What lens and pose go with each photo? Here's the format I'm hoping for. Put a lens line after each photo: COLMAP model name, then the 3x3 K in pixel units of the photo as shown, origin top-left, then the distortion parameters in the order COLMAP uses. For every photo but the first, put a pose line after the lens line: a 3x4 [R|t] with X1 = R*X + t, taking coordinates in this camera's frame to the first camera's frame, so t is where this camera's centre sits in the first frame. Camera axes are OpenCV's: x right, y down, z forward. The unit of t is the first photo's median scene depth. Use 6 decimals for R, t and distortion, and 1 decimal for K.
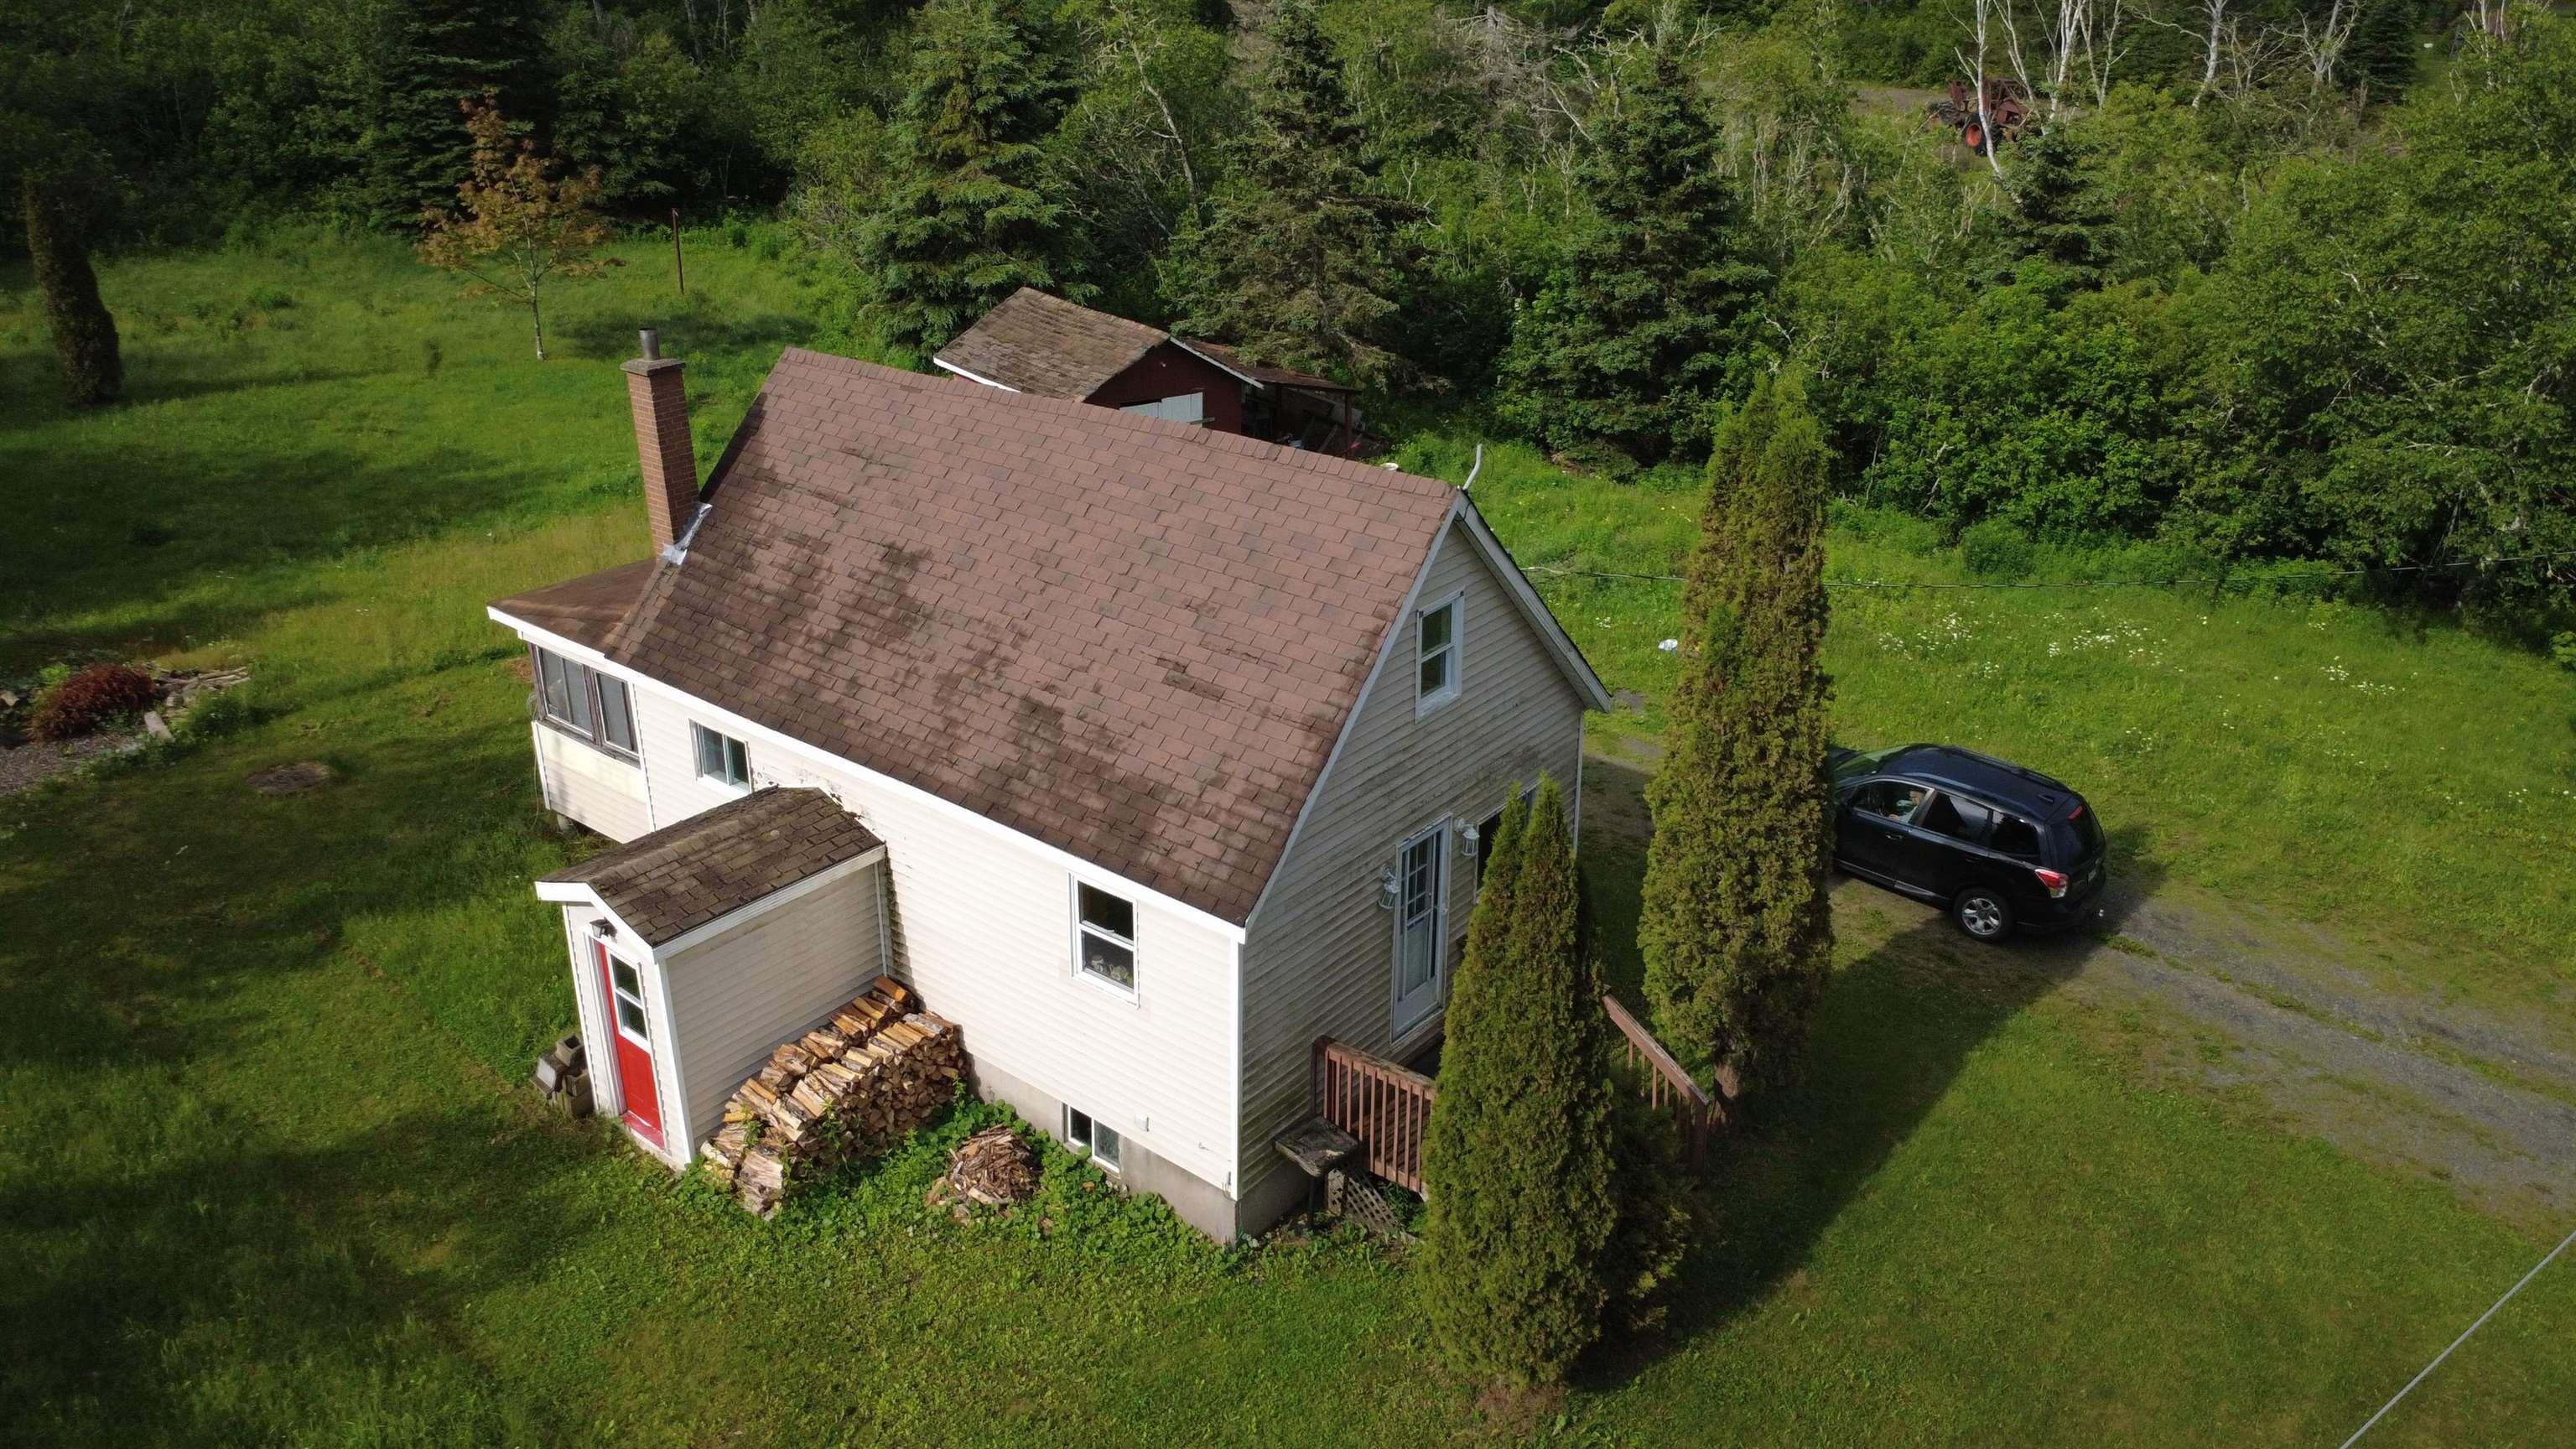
lens RADIAL K [[1878.4, 0, 1288.0], [0, 1878.4, 724.5], [0, 0, 1]] dist [0.002207, -0.000608]
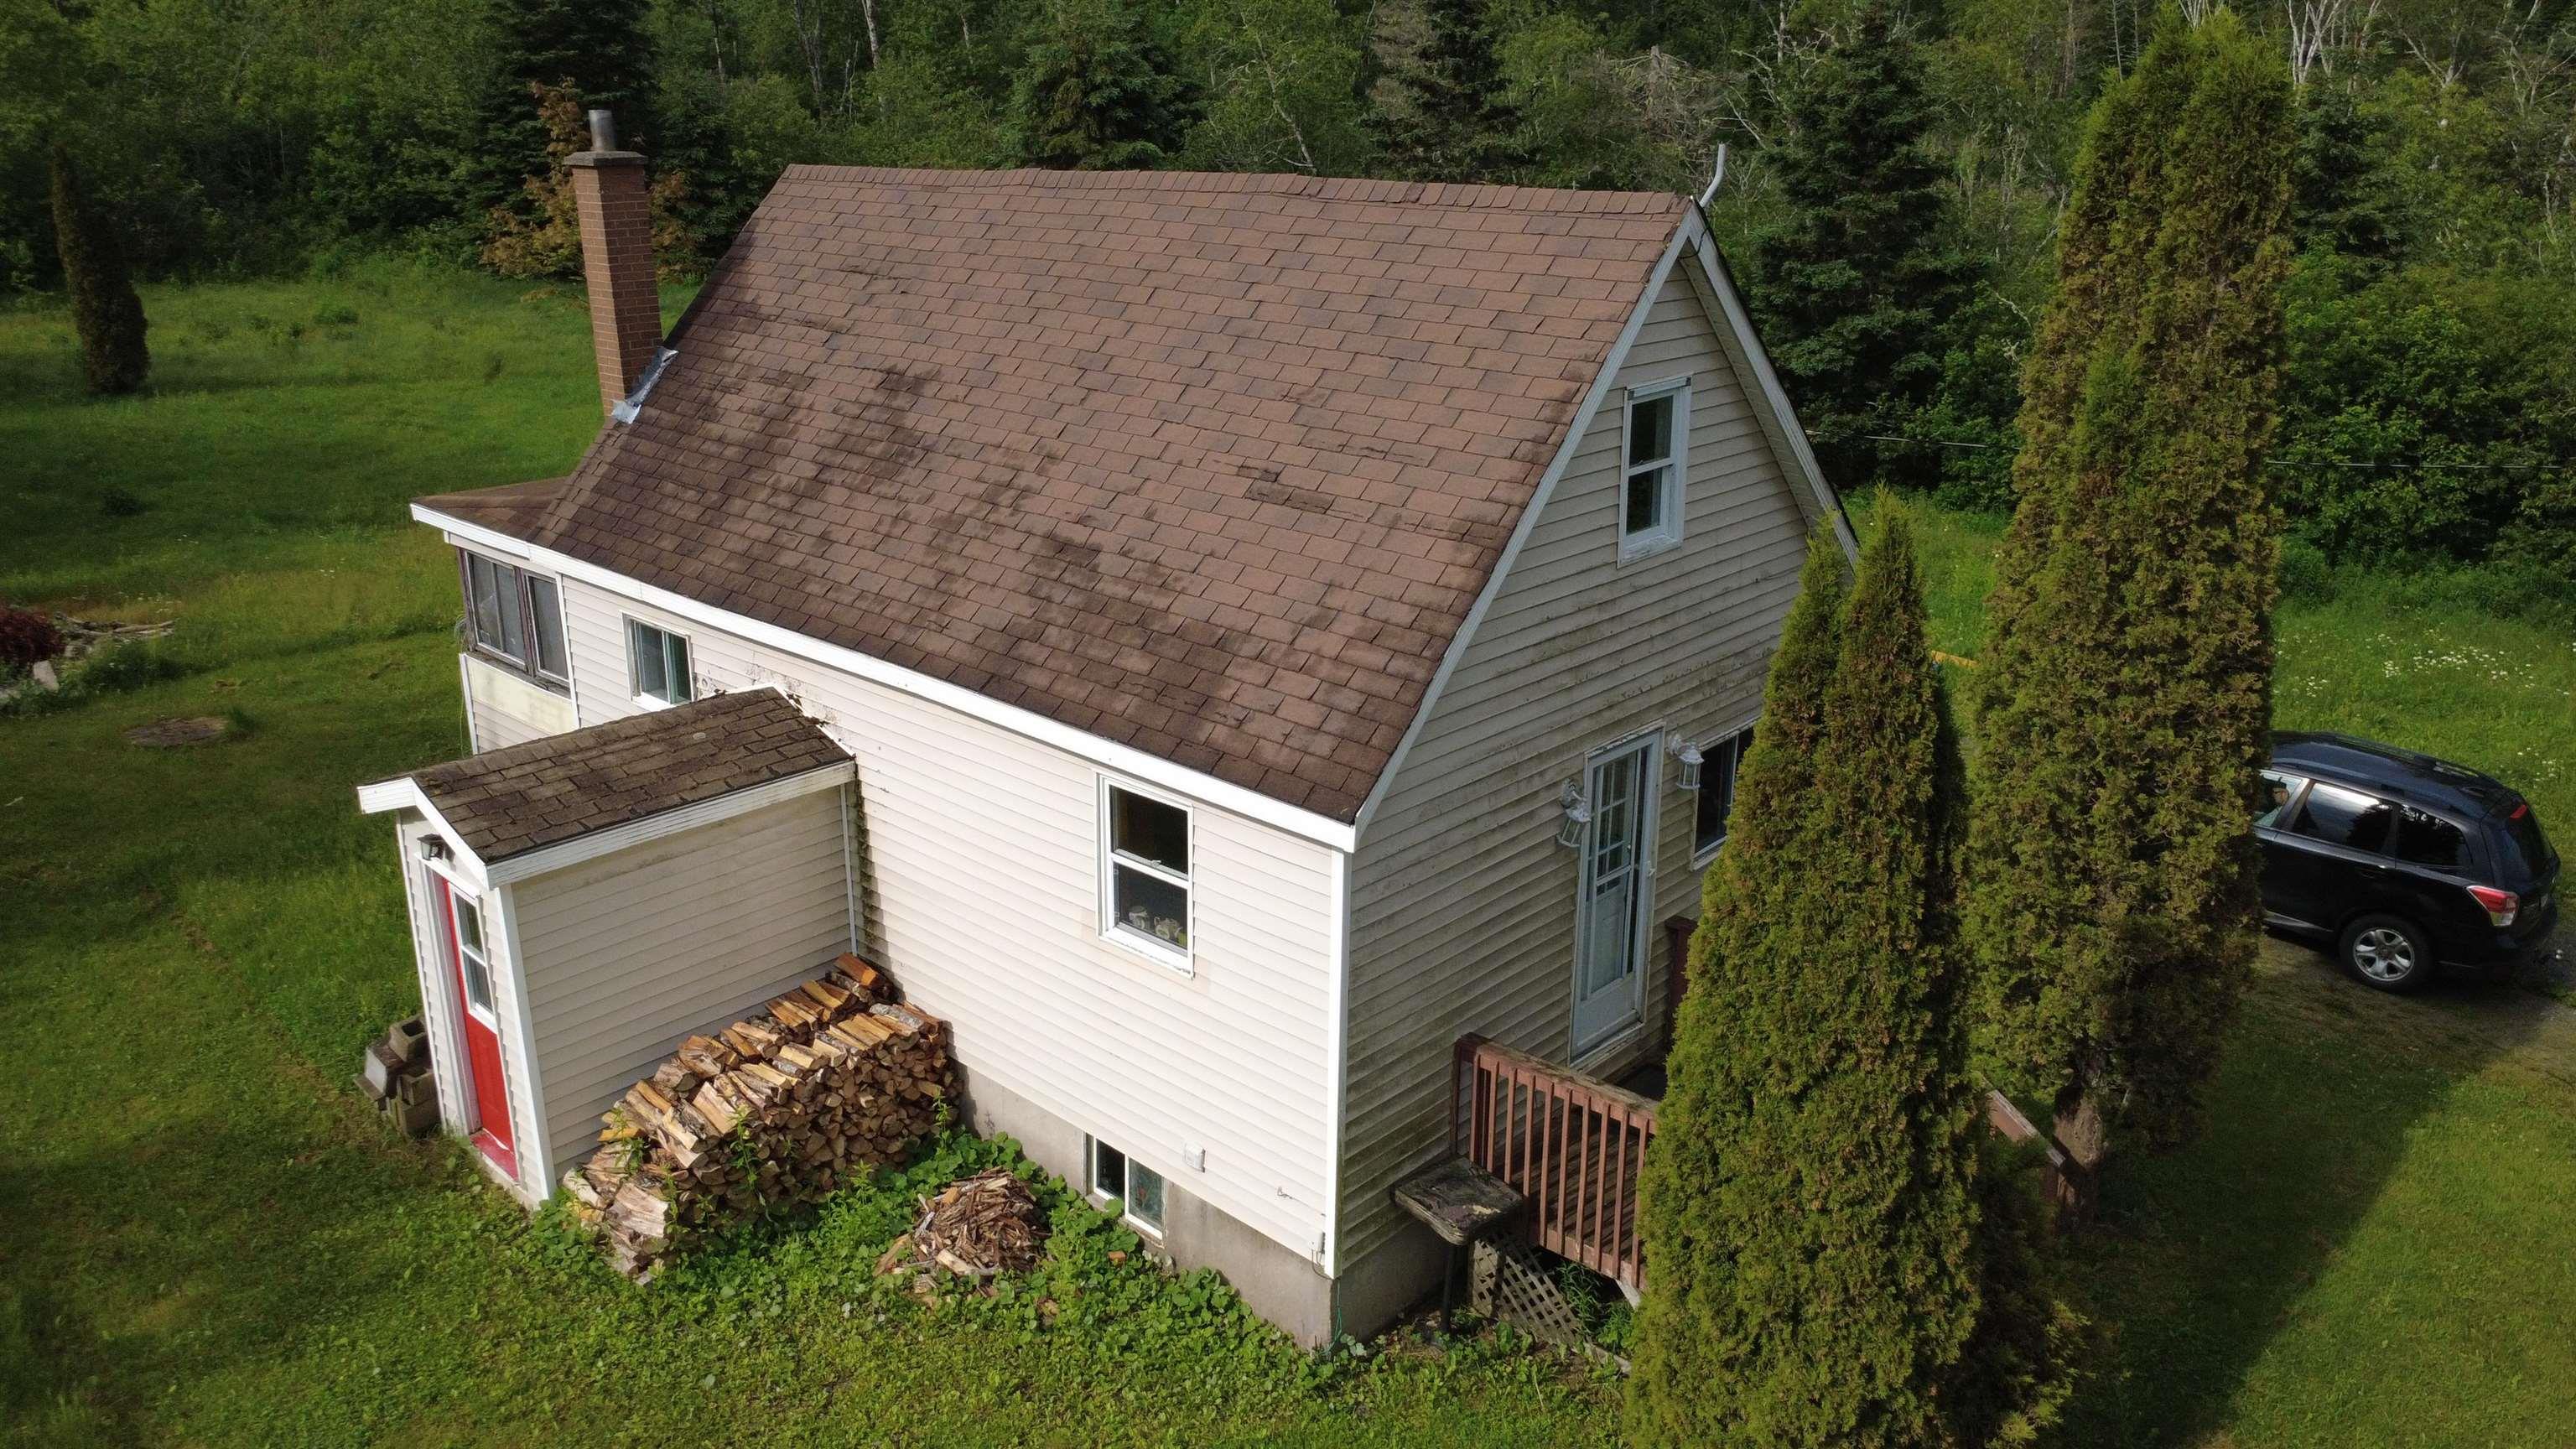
lens RADIAL K [[1878.4, 0, 1288.0], [0, 1878.4, 724.5], [0, 0, 1]] dist [0.002207, -0.000608]
pose [[0.997342, 0.021141, -0.069723, -0.001614], [-0.027087, 0.995973, -0.085468, 0.108973], [0.067635, 0.087130, 0.993898, 0.310105]]
